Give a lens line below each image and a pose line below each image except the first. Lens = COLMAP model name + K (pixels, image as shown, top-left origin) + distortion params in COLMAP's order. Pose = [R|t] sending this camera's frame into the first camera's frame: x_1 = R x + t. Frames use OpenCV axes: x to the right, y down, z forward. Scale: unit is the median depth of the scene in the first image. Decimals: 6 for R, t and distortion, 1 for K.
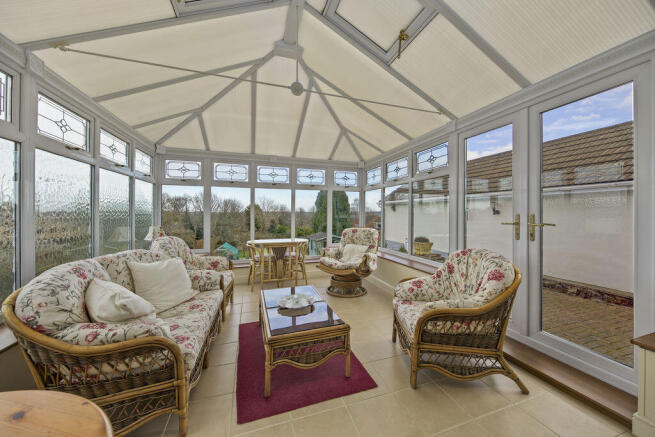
lens RADIAL K [[239.4, 0, 328.6], [0, 239.4, 215.3], [0, 0, 1]] dist [-0.000094, -0.000095]
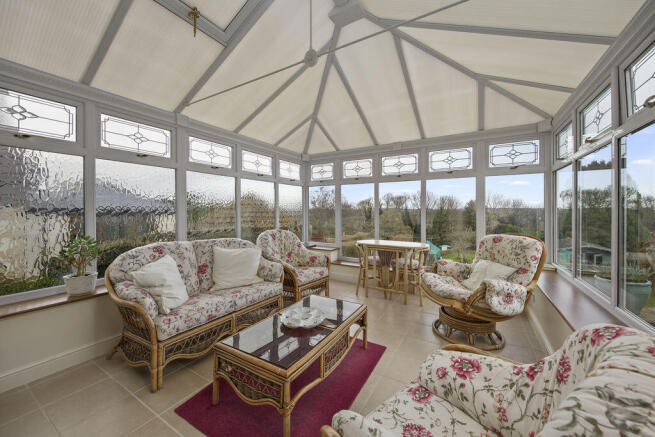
lens RADIAL K [[247.1, 0, 328.0], [0, 247.1, 211.2], [0, 0, 1]] dist [0.000693, -0.000113]
pose [[0.651502, 0.002039, -0.758644, 0.306691], [-0.006269, 0.999977, -0.002696, -0.002120], [0.758621, 0.006512, 0.651500, 0.275170]]
